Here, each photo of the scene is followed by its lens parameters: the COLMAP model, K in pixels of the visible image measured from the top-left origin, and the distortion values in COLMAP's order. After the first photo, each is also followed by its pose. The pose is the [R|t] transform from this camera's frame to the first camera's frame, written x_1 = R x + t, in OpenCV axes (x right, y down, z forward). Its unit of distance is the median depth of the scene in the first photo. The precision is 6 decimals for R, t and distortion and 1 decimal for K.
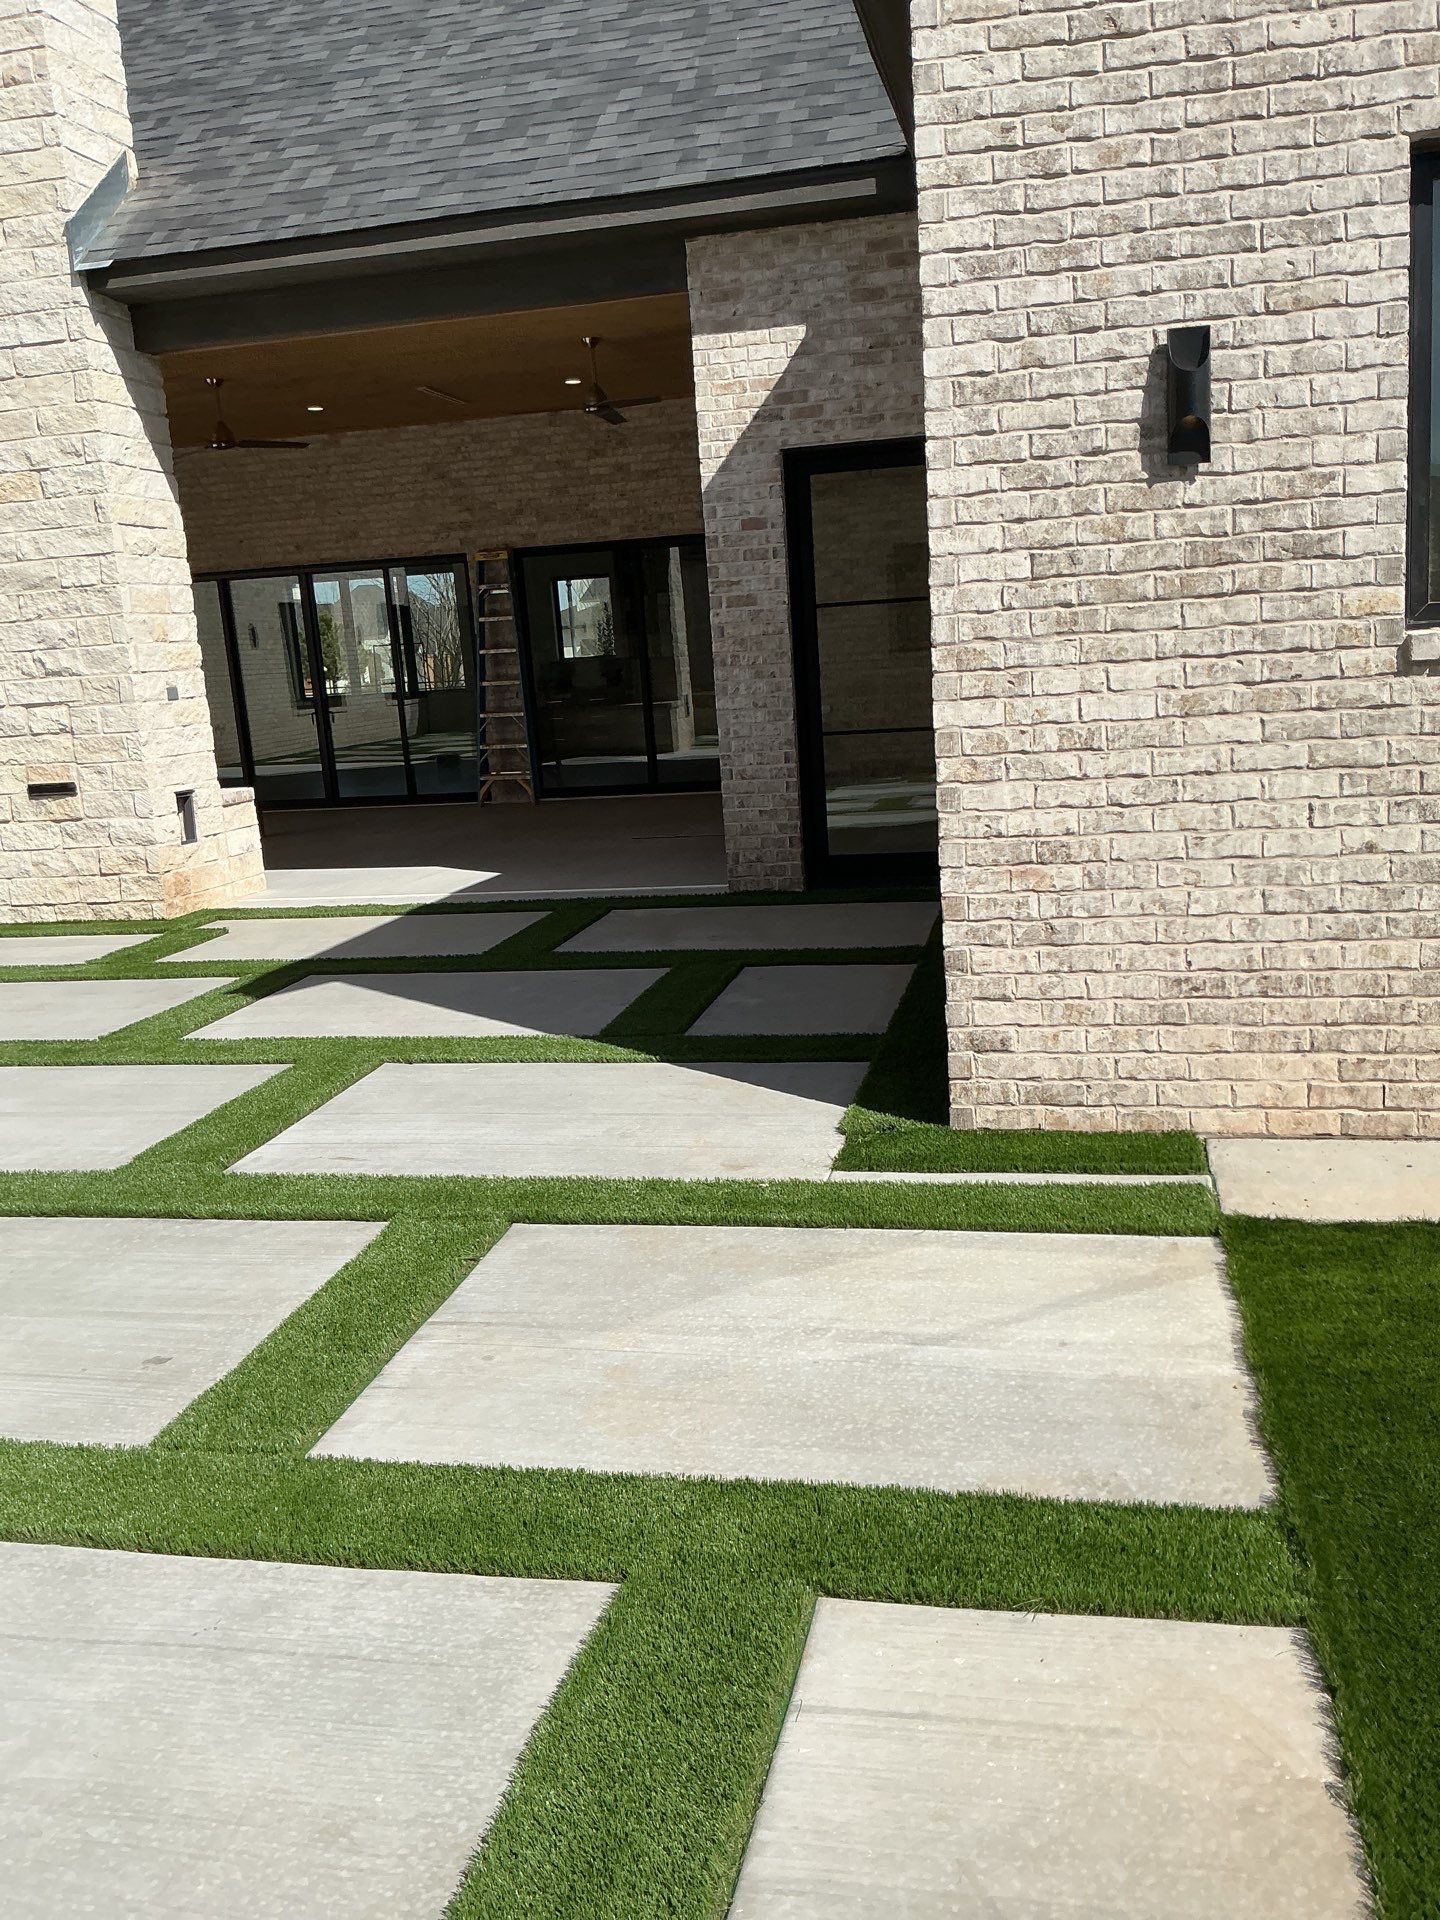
lens RADIAL K [[1580.9, 0, 720.0], [0, 1580.9, 960.0], [0, 0, 1]] dist [0.145280, -0.311310]
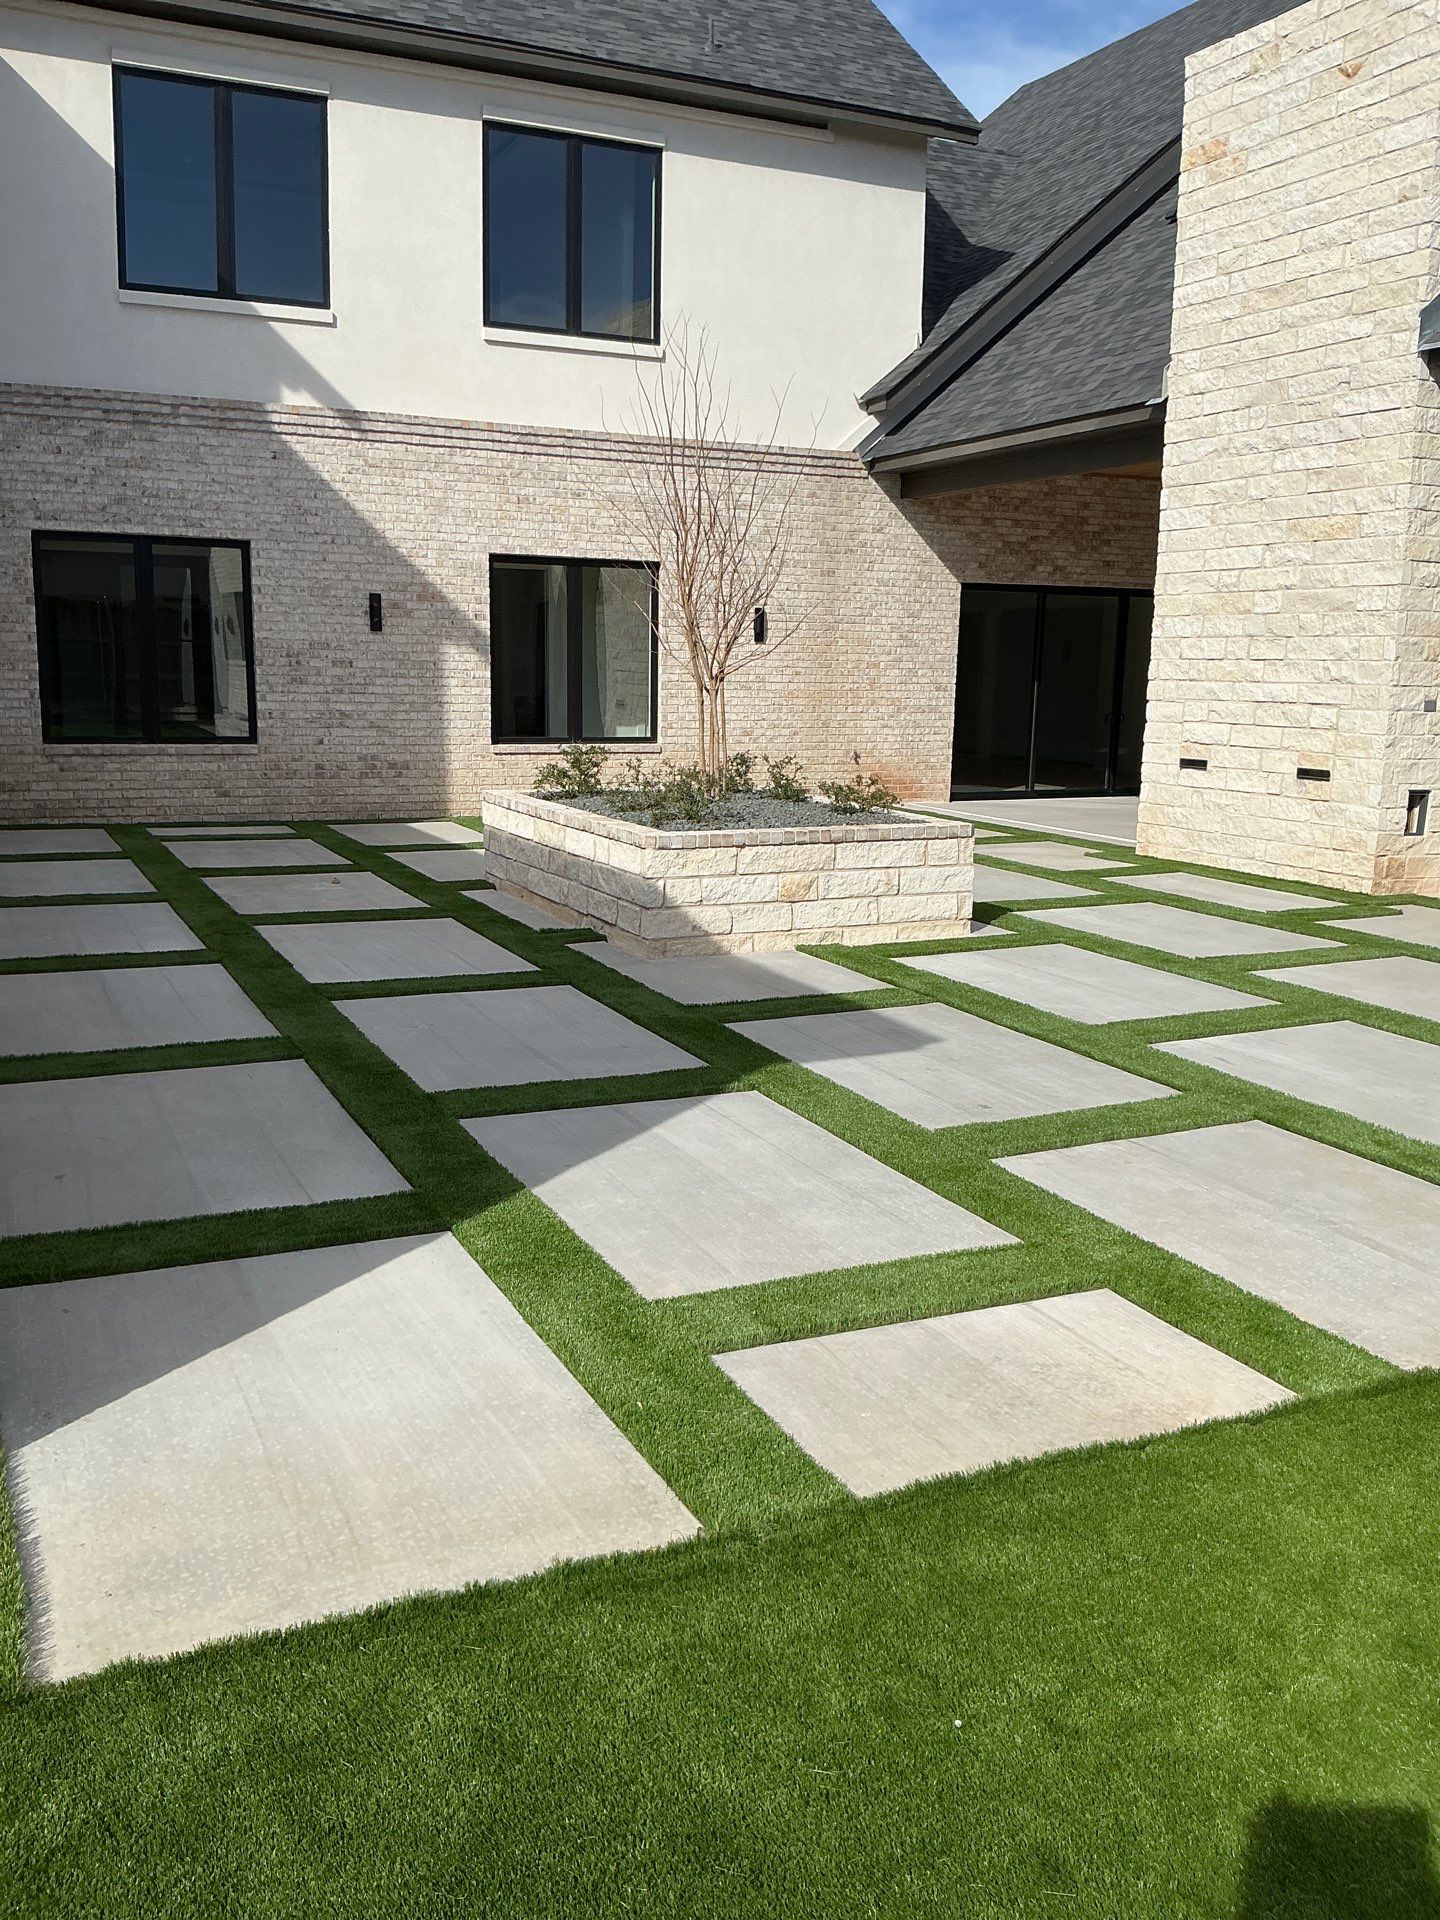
lens RADIAL K [[1580.9, 0, 720.0], [0, 1580.9, 960.0], [0, 0, 1]] dist [0.145280, -0.311310]
pose [[0.610584, 0.222676, -0.760002, 0.545587], [-0.211173, 0.970690, 0.114751, -0.027141], [0.763278, 0.090426, 0.639710, -0.233032]]
